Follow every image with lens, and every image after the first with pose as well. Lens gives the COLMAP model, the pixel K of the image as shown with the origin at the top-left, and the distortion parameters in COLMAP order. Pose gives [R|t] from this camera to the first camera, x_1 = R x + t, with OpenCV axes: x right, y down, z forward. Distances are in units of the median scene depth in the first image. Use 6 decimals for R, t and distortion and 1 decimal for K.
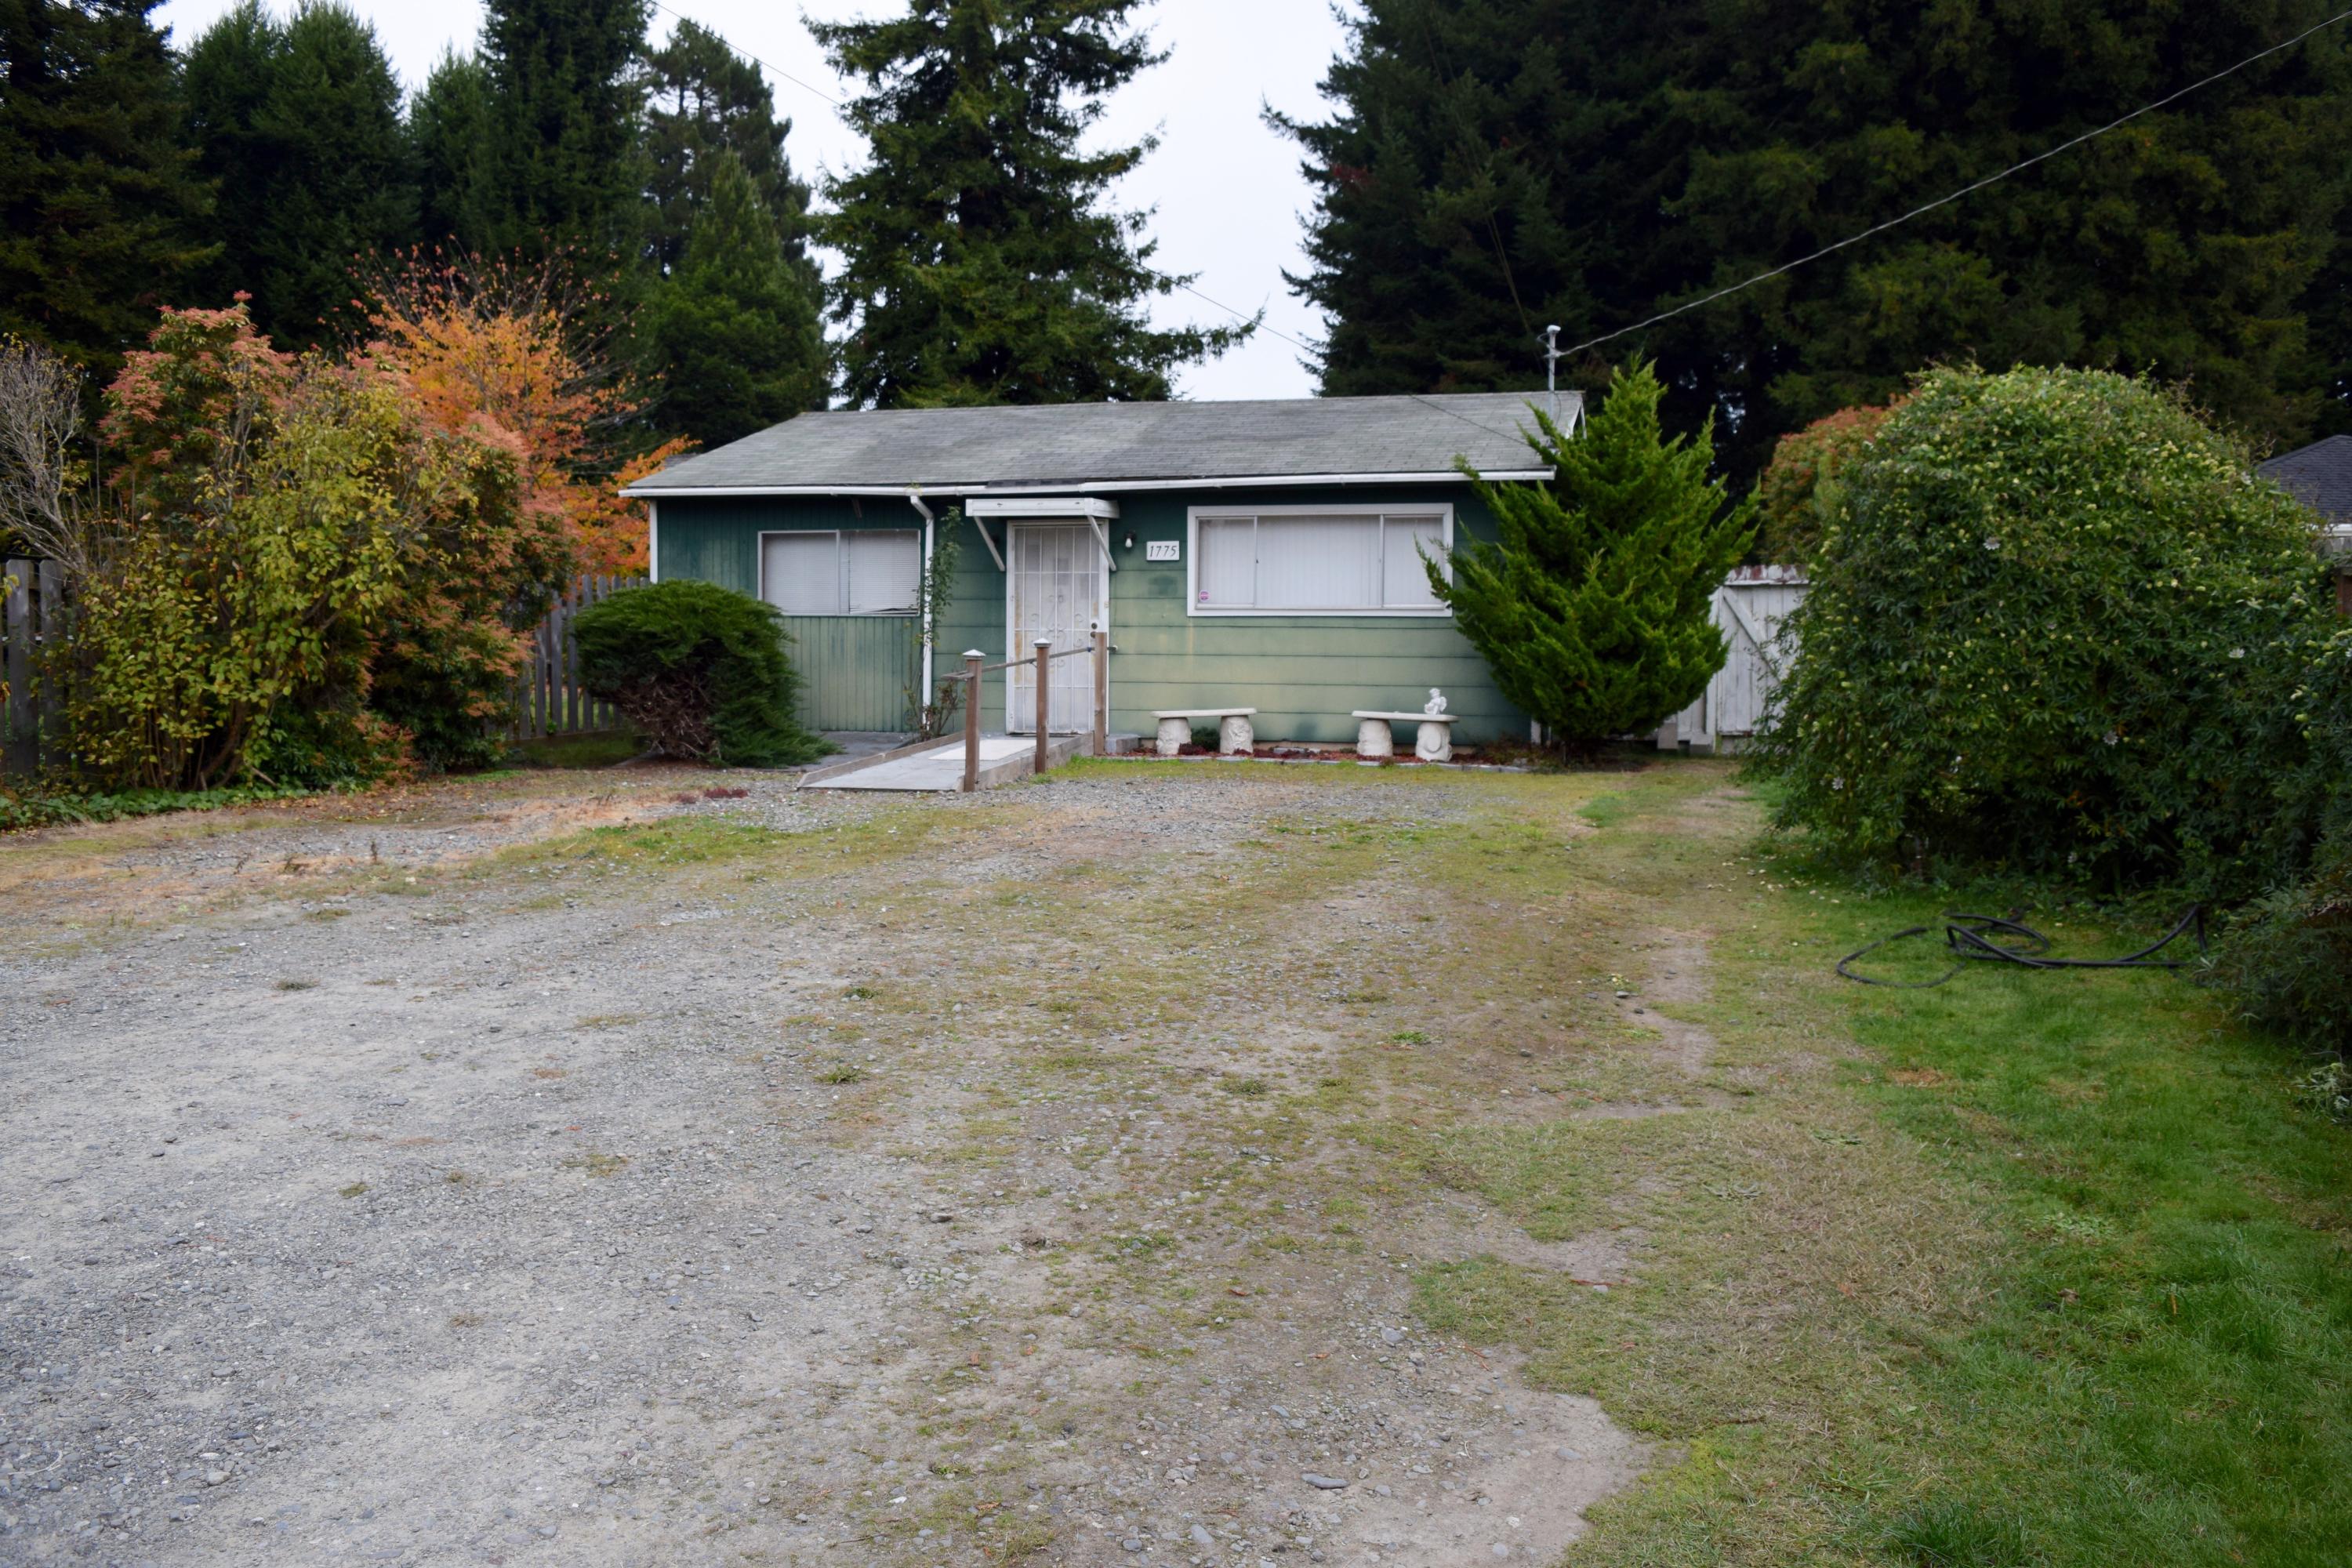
lens RADIAL K [[1846.0, 0, 1168.2], [0, 1846.0, 776.8], [0, 0, 1]] dist [-0.095902, 0.023327]
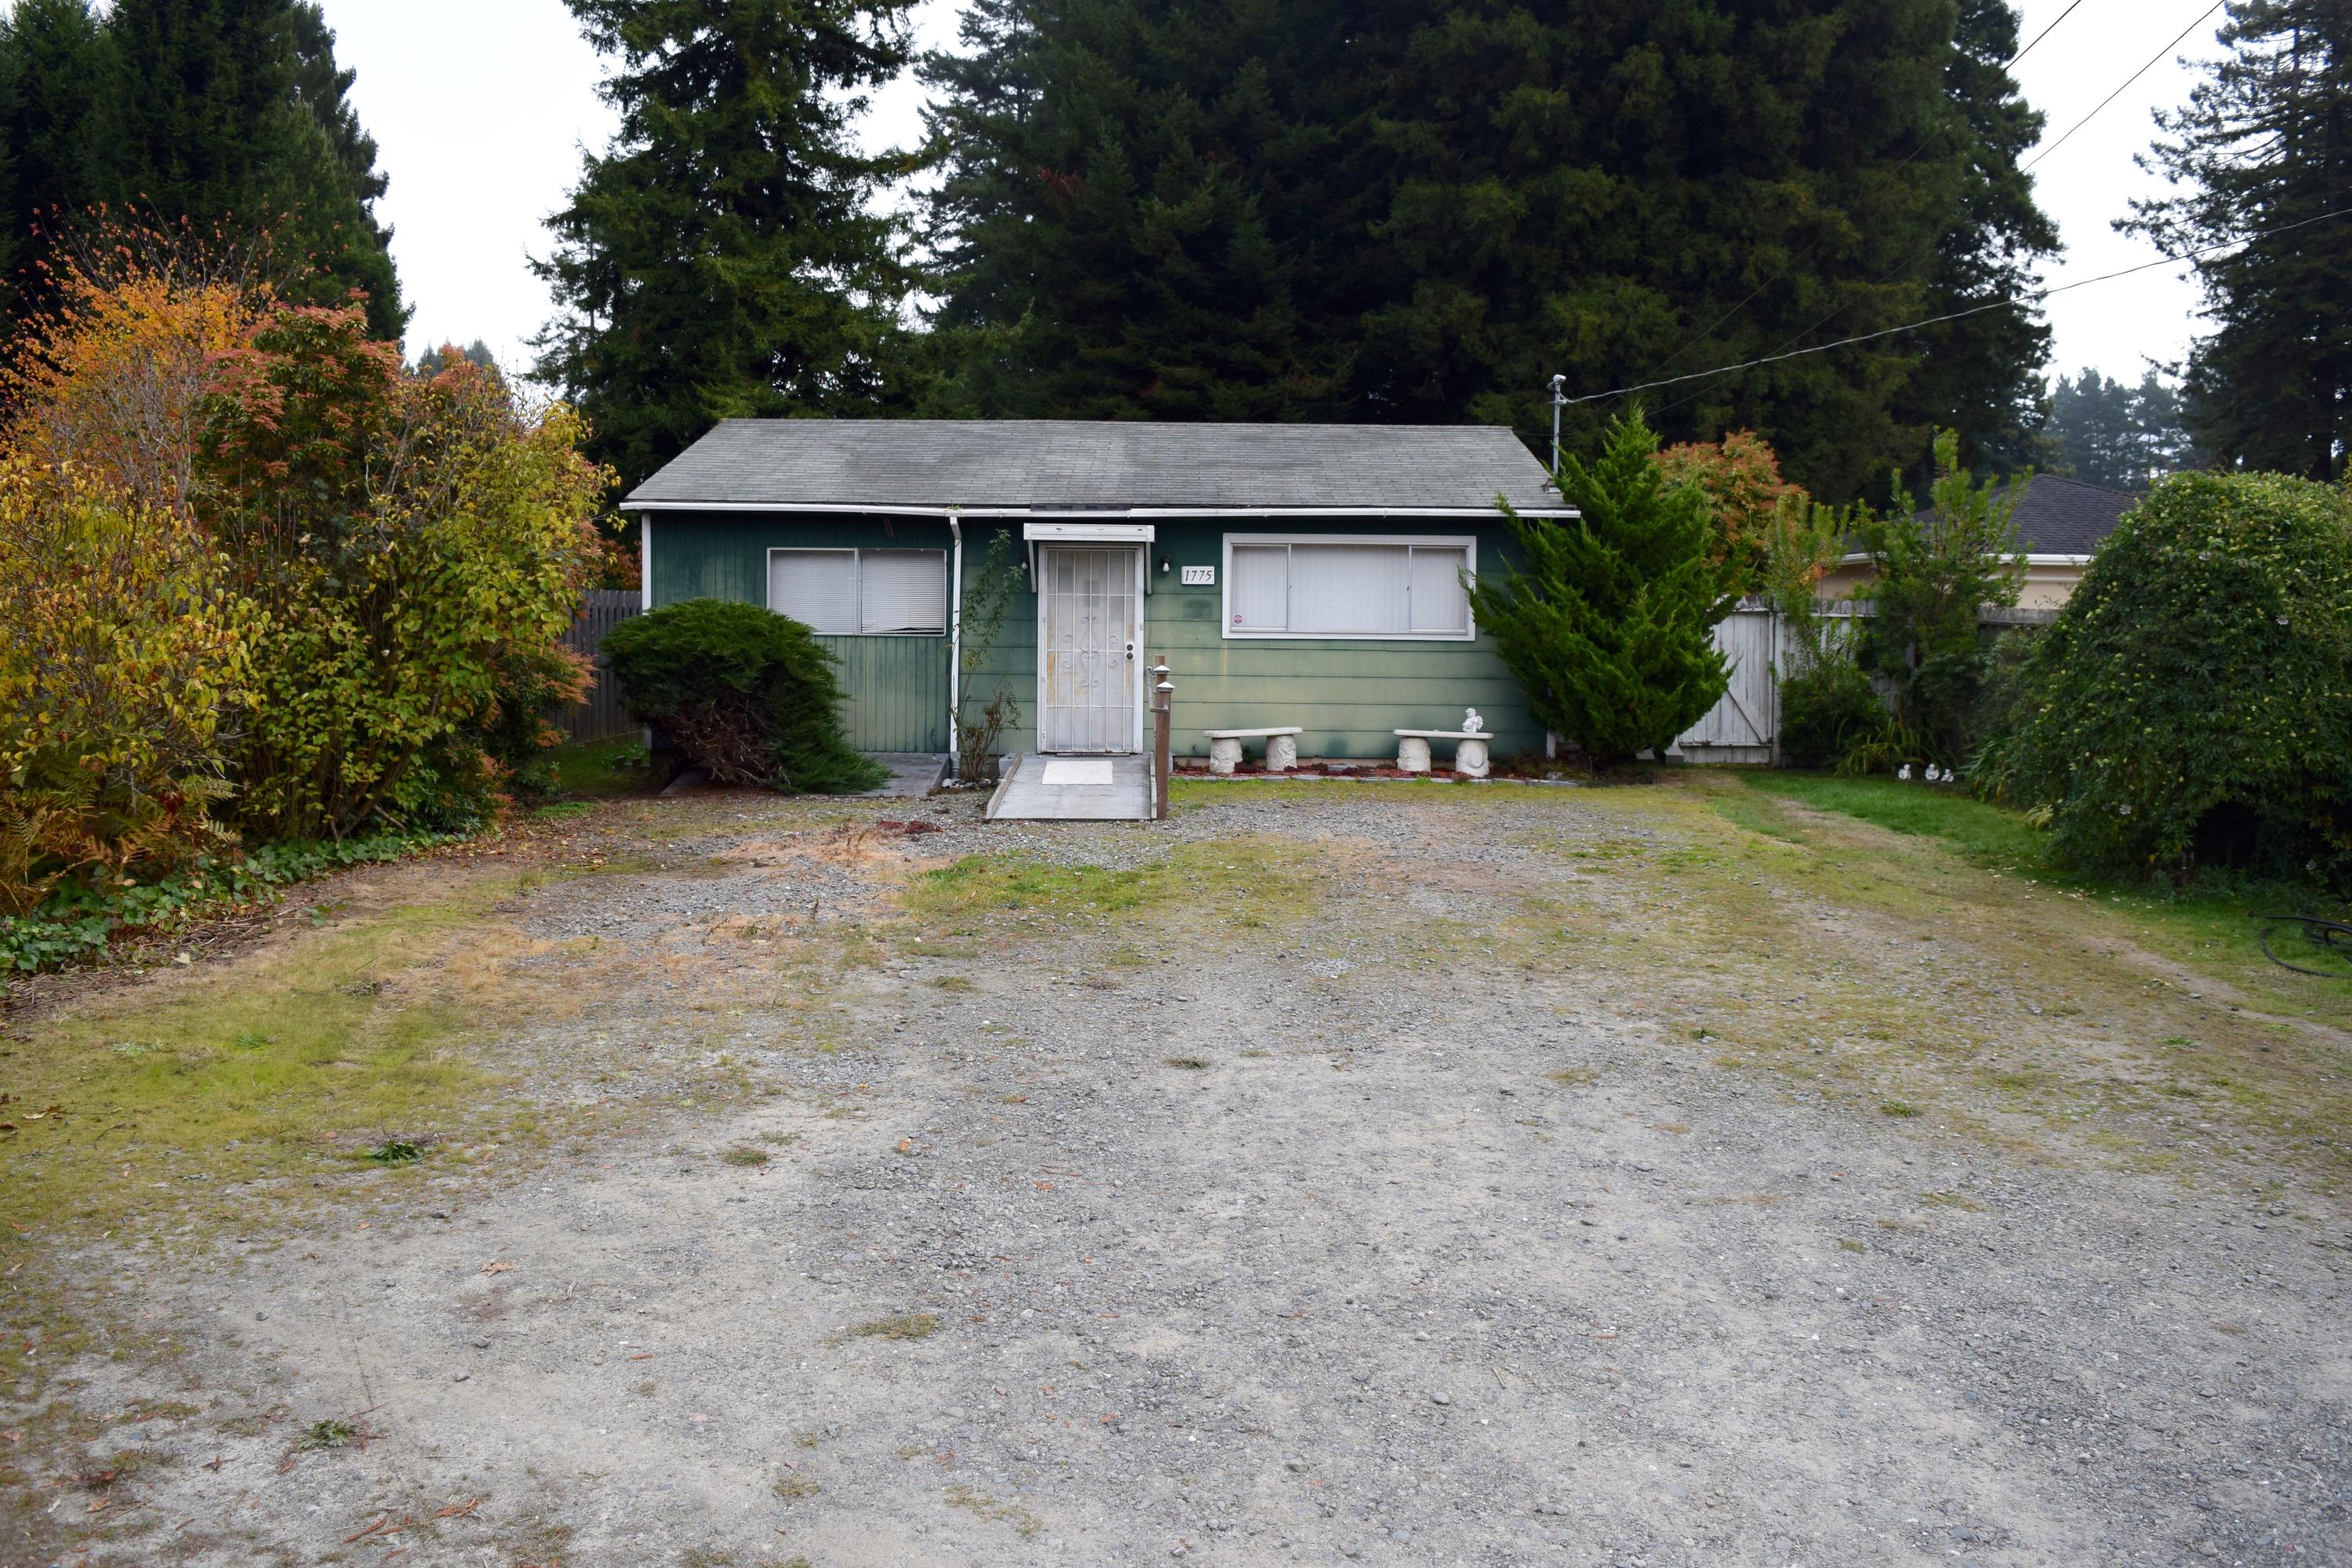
lens RADIAL K [[1849.4, 0, 1169.0], [0, 1849.4, 773.5], [0, 0, 1]] dist [-0.095942, 0.023057]
pose [[0.964124, -0.017519, 0.264874, -0.285222], [0.015328, 0.999829, 0.010336, -0.021438], [-0.265010, -0.005906, 0.964228, 0.002493]]
